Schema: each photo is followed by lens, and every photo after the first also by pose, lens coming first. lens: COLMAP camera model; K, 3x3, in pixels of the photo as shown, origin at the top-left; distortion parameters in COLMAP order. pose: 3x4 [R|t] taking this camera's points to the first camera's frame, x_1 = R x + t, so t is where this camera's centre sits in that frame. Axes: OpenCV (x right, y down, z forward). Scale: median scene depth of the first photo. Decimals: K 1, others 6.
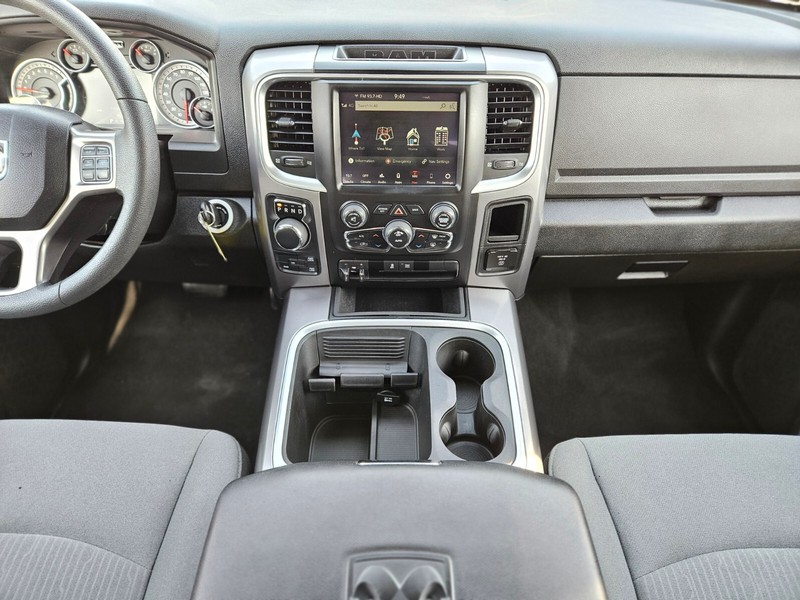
lens RADIAL K [[542.8, 0, 395.2], [0, 542.8, 301.4], [0, 0, 1]] dist [0.080237, -0.077308]
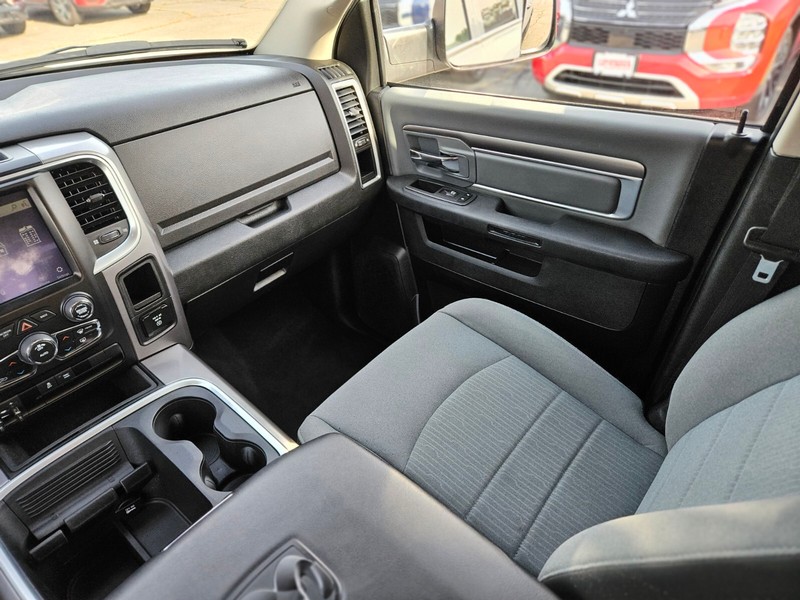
lens RADIAL K [[538.6, 0, 392.6], [0, 538.6, 305.1], [0, 0, 1]] dist [0.077290, -0.075107]
pose [[0.648714, -0.467387, 0.600599, -0.127710], [0.524278, 0.846511, 0.092478, 0.038601], [-0.551636, 0.254889, 0.794184, -0.065679]]
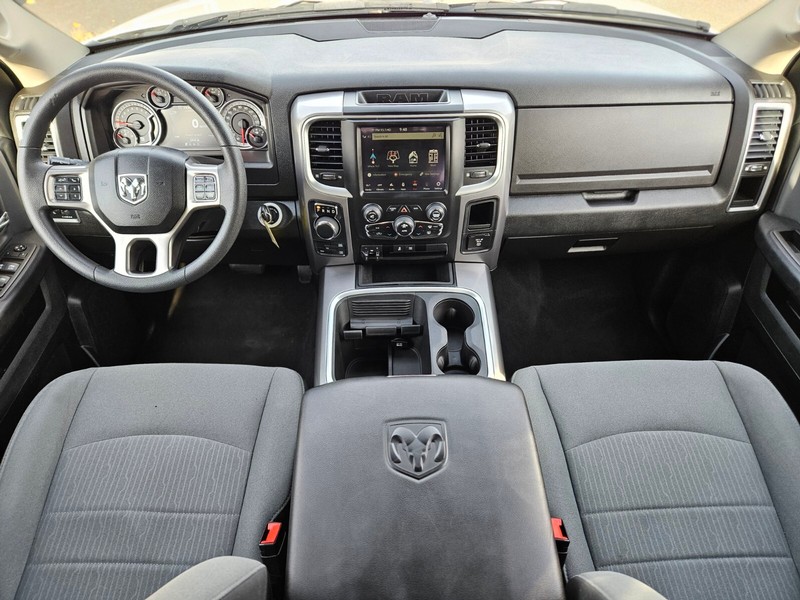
lens RADIAL K [[538.6, 0, 392.6], [0, 538.6, 305.1], [0, 0, 1]] dist [0.077290, -0.075107]
pose [[0.999610, -0.027333, 0.005717, -0.037466], [0.026934, 0.997778, 0.060936, -0.006140], [-0.007370, -0.060758, 0.998125, -0.399437]]
